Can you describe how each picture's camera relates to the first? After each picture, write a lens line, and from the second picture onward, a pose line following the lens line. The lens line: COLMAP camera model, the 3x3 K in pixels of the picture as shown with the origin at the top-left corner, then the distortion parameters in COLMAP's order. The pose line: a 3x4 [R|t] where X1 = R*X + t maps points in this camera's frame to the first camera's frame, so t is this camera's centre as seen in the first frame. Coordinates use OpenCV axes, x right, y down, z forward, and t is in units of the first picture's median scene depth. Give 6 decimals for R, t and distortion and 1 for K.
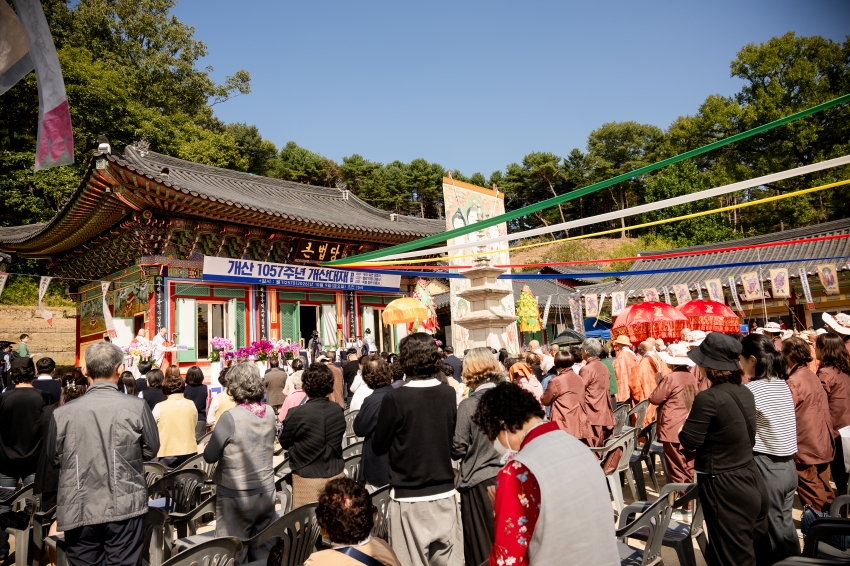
lens RADIAL K [[512.6, 0, 425.0], [0, 512.6, 283.0], [0, 0, 1]] dist [-0.000377, -0.000506]
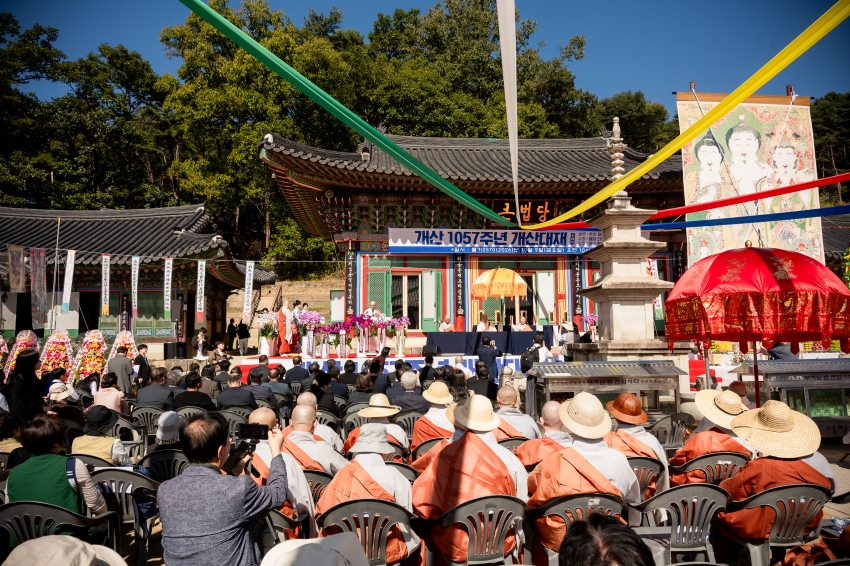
lens RADIAL K [[512.6, 0, 425.0], [0, 512.6, 283.0], [0, 0, 1]] dist [-0.000377, -0.000506]
pose [[0.798812, -0.018167, -0.601307, 0.199588], [0.057147, 0.997315, 0.045785, 0.010718], [0.598861, -0.070937, 0.797705, 0.204190]]
